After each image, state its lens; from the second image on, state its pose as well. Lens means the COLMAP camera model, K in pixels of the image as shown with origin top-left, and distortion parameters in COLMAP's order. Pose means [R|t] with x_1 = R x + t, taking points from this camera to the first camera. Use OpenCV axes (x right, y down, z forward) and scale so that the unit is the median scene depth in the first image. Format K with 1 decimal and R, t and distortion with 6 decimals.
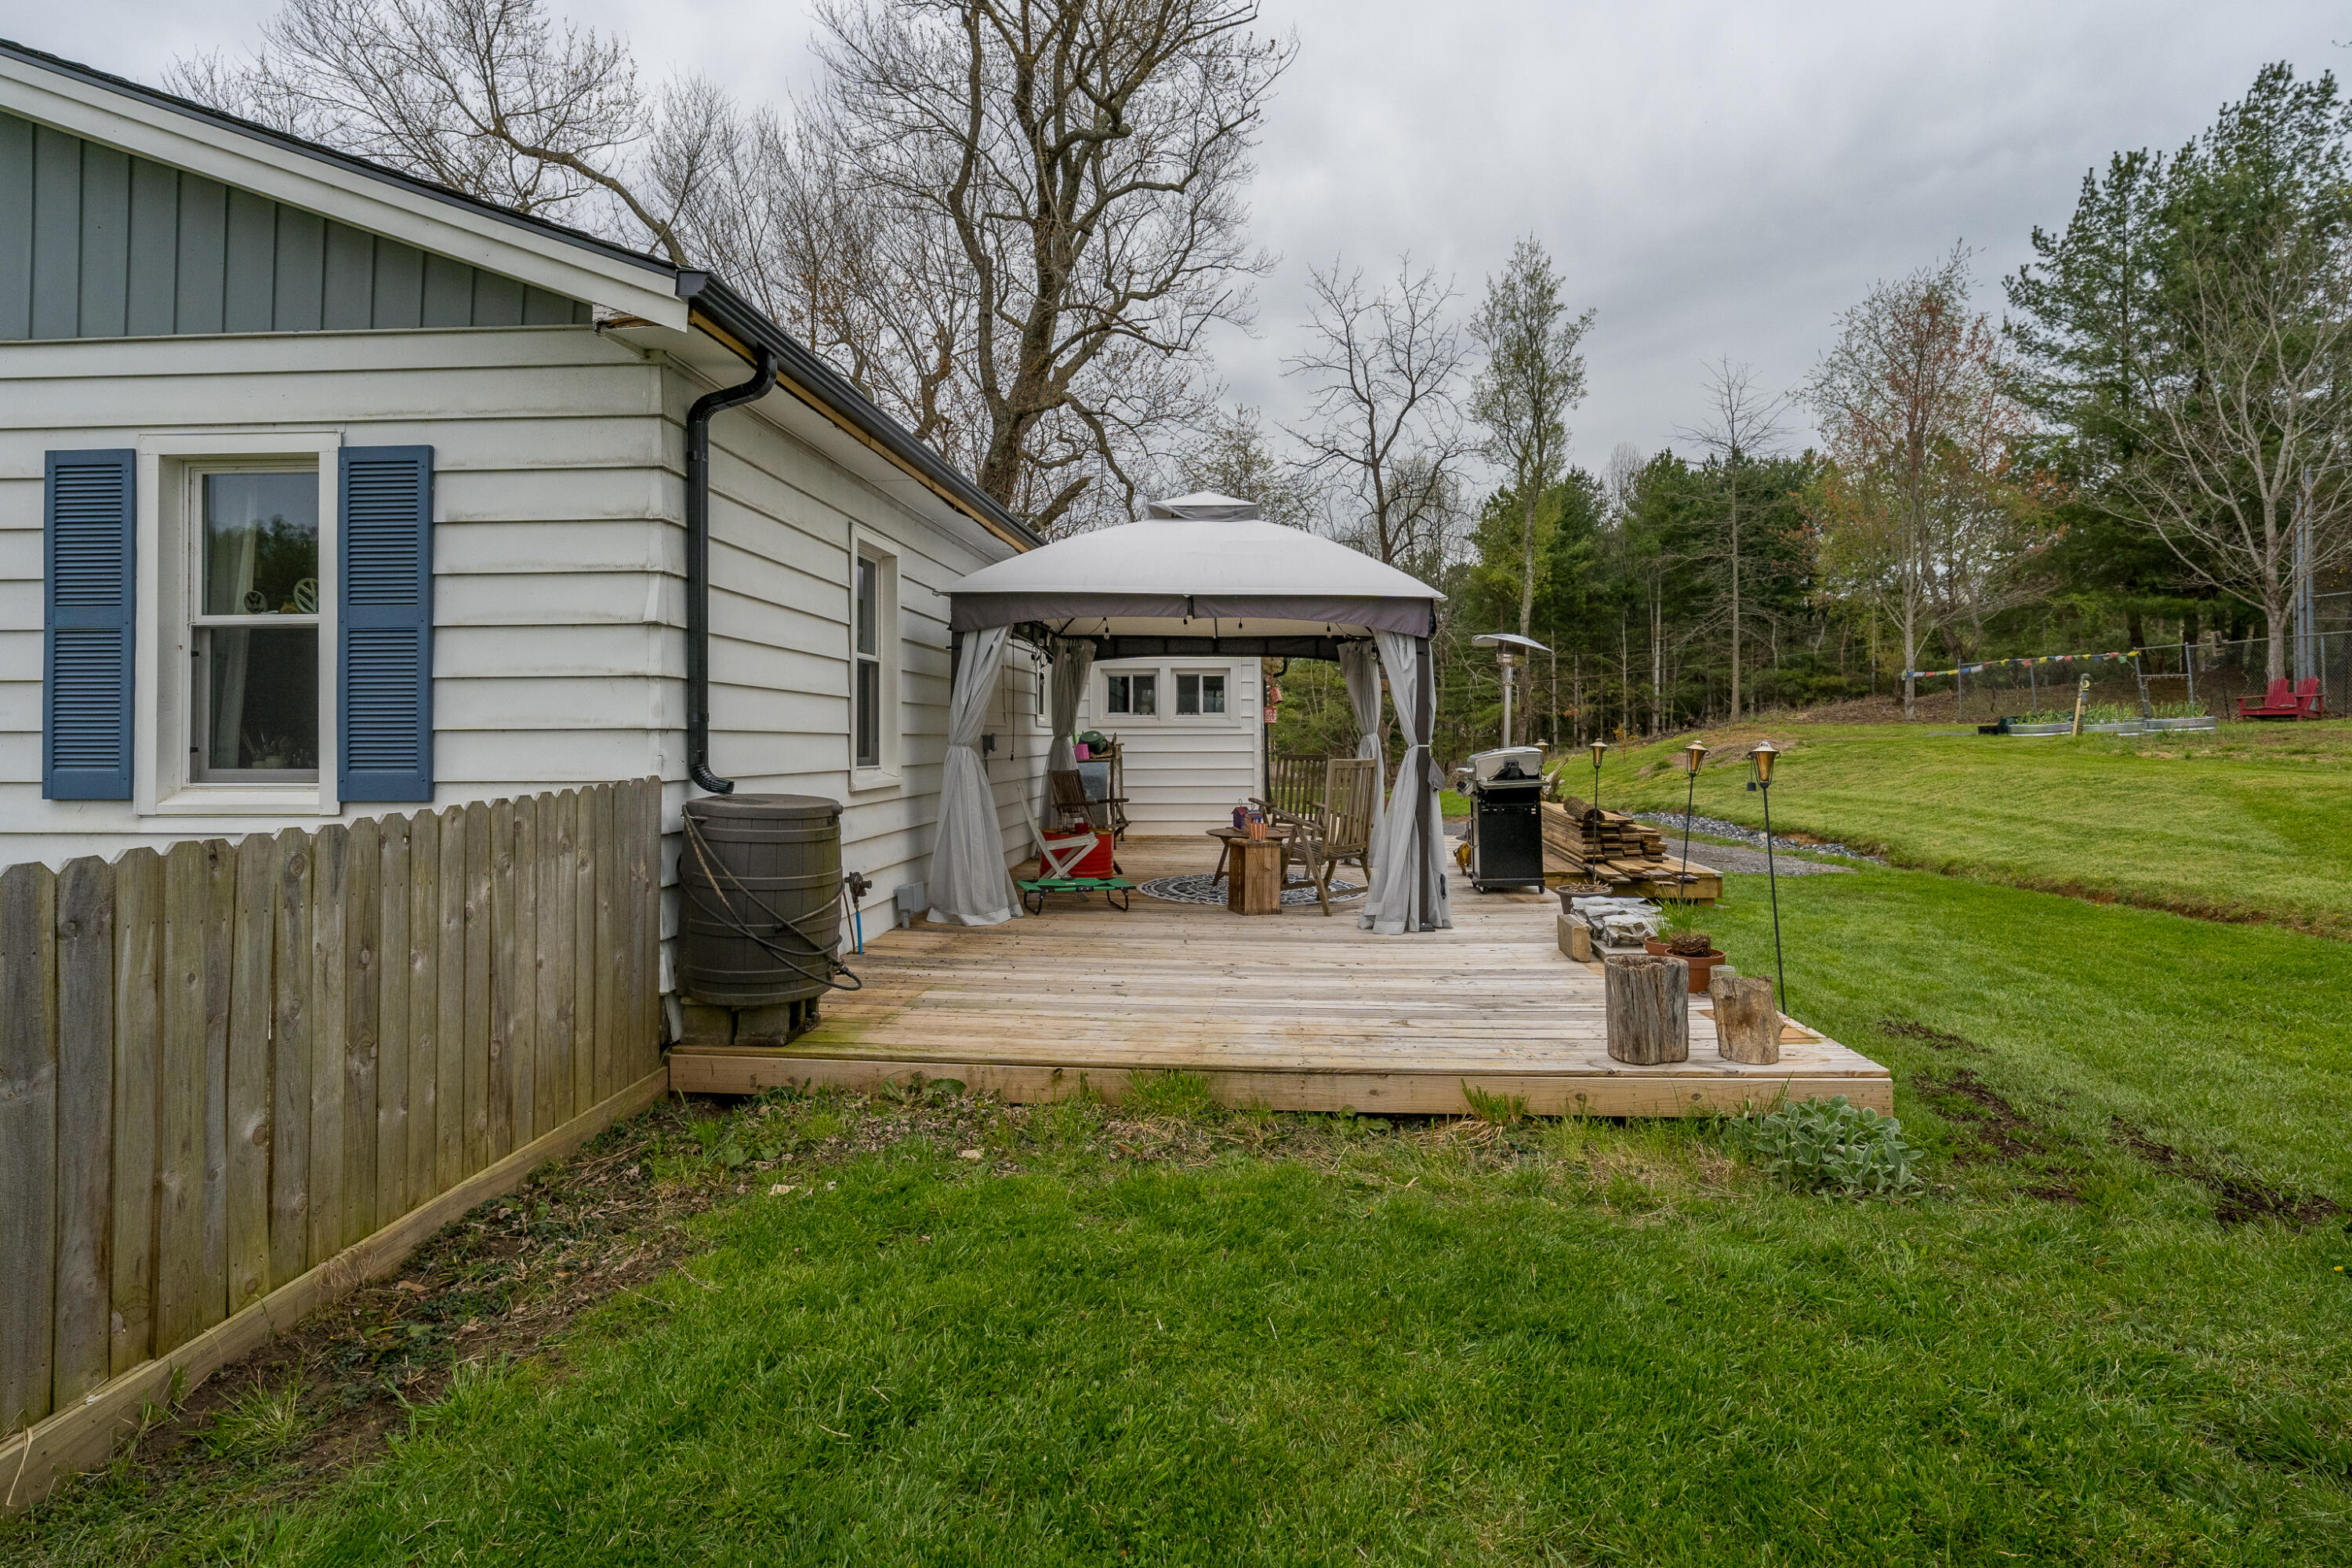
lens RADIAL K [[1164.5, 0, 1181.7], [0, 1164.5, 741.3], [0, 0, 1]] dist [0.000920, 0.000061]
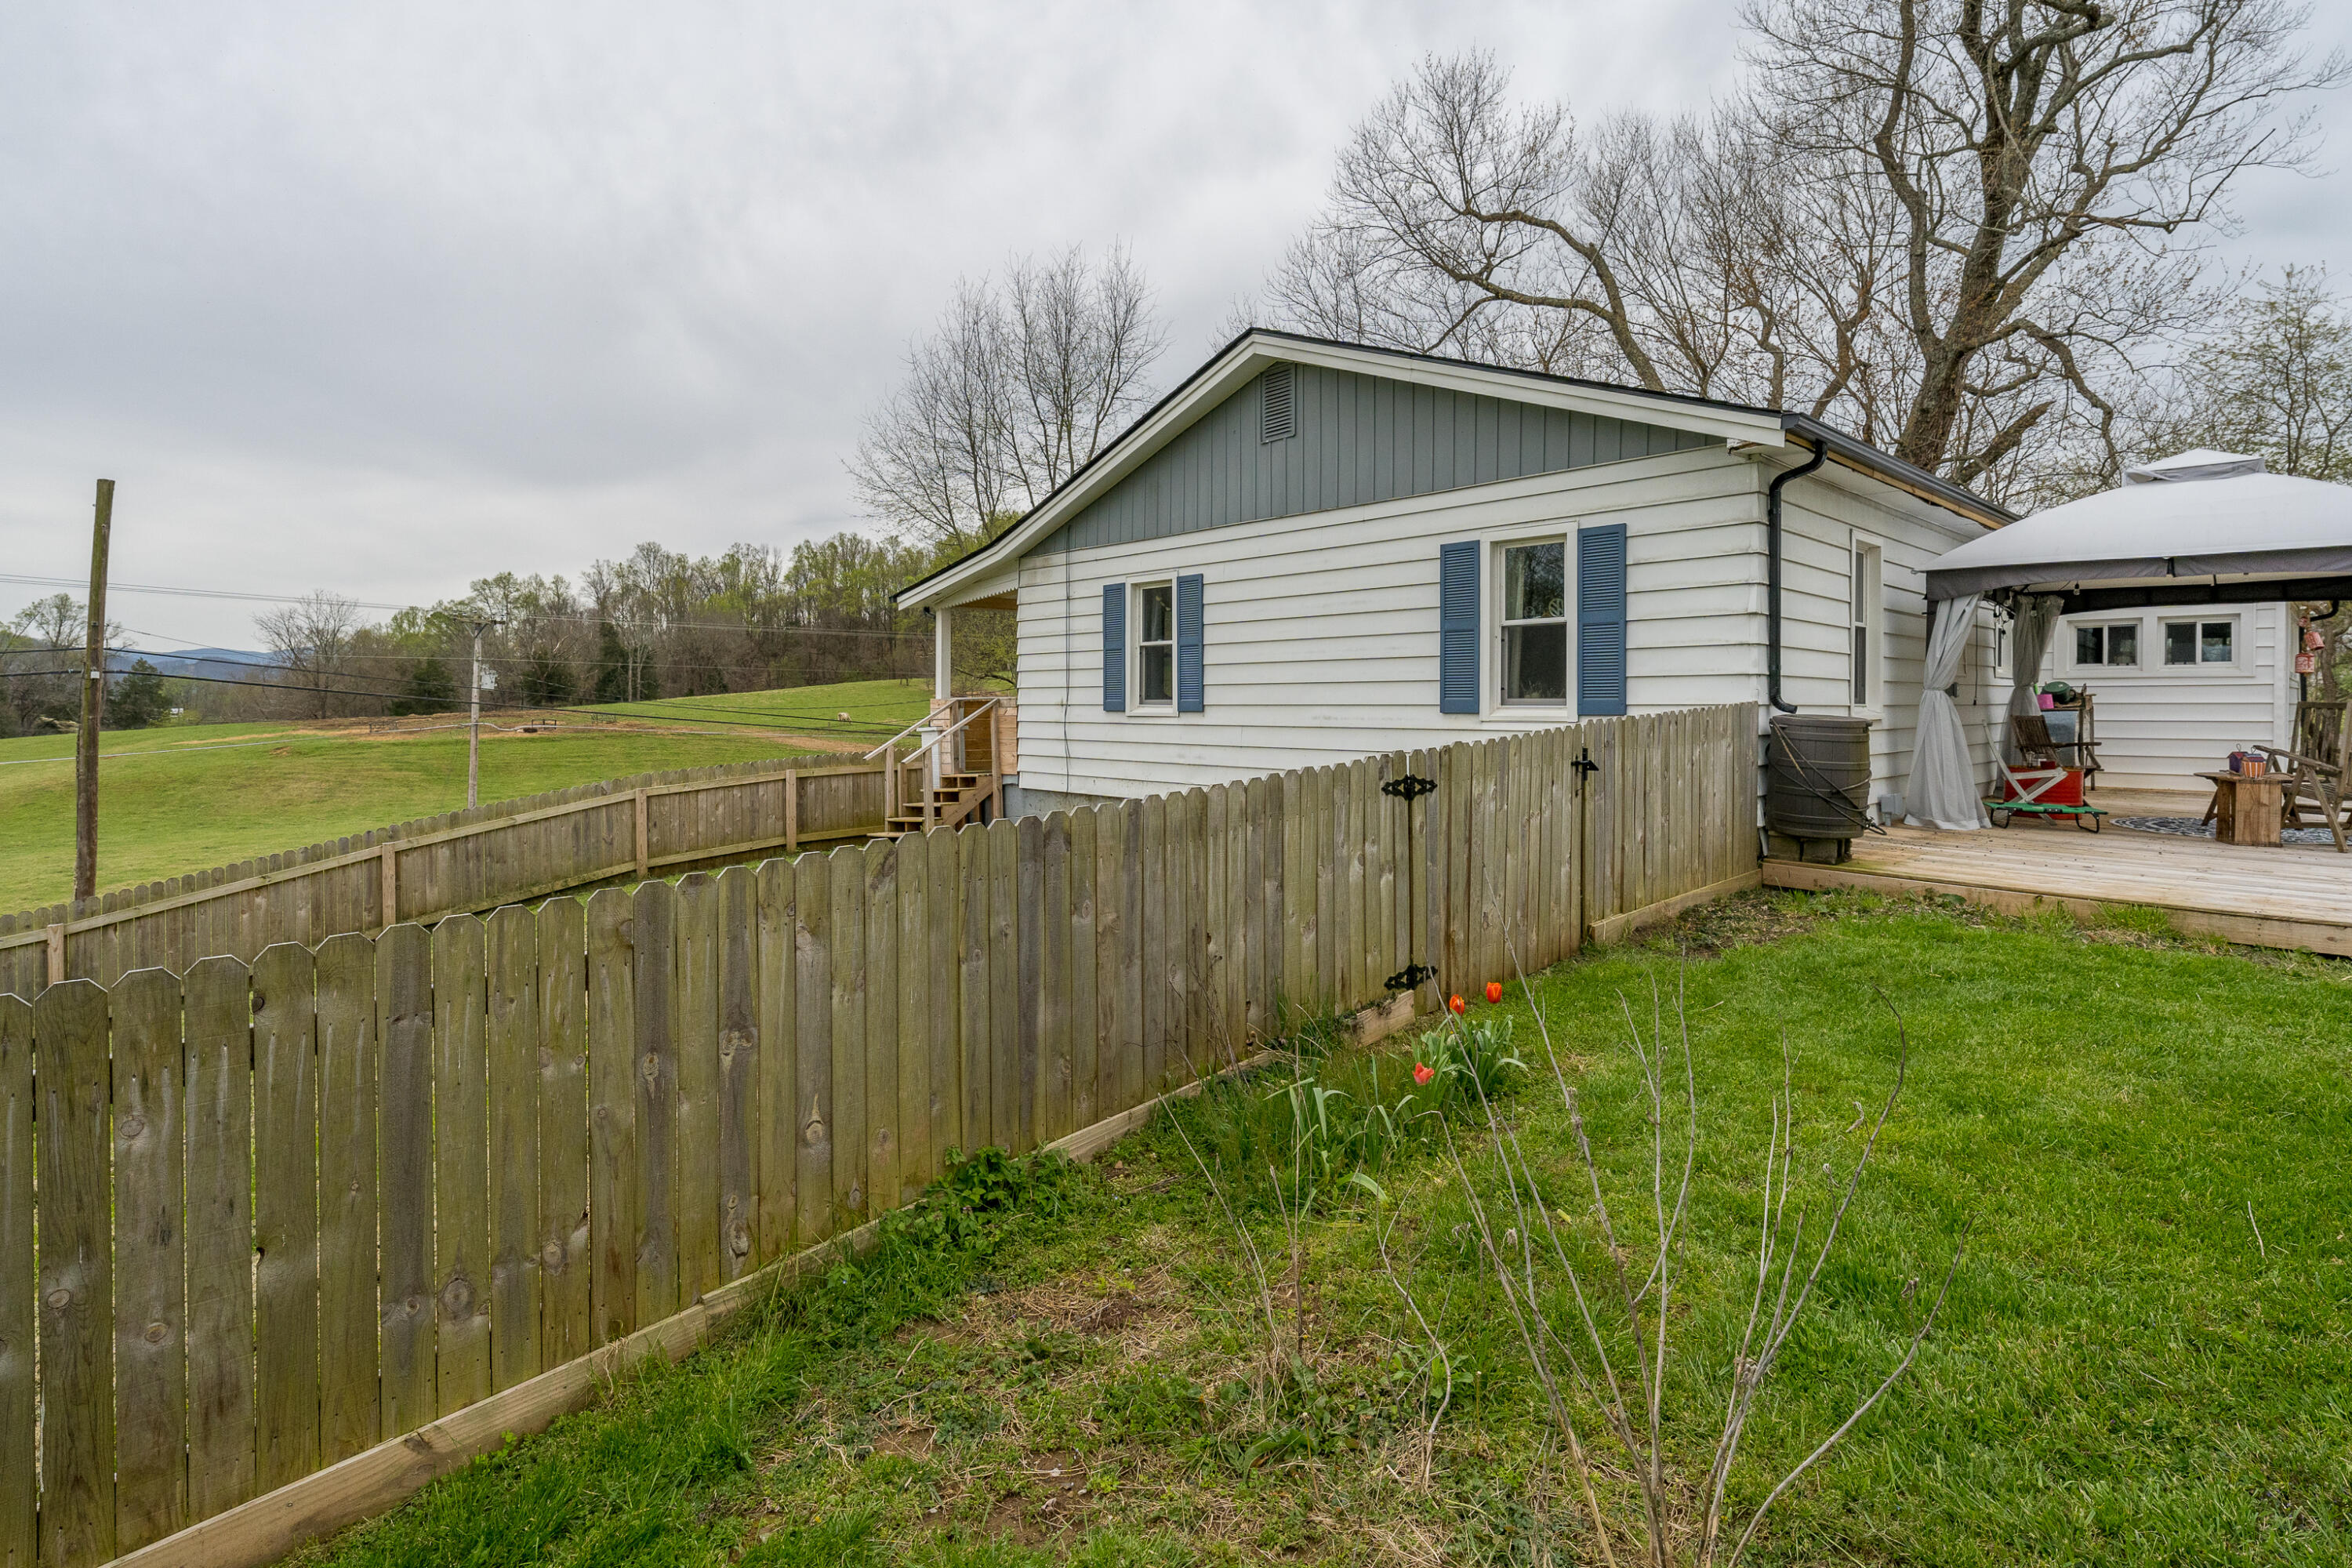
lens RADIAL K [[1148.7, 0, 1212.5], [0, 1148.7, 717.2], [0, 0, 1]] dist [0.001883, 0.000395]
pose [[0.761957, 0.008079, -0.647578, 0.020354], [-0.000543, 0.999930, 0.011836, 0.016831], [0.647628, -0.008667, 0.761907, -0.412060]]
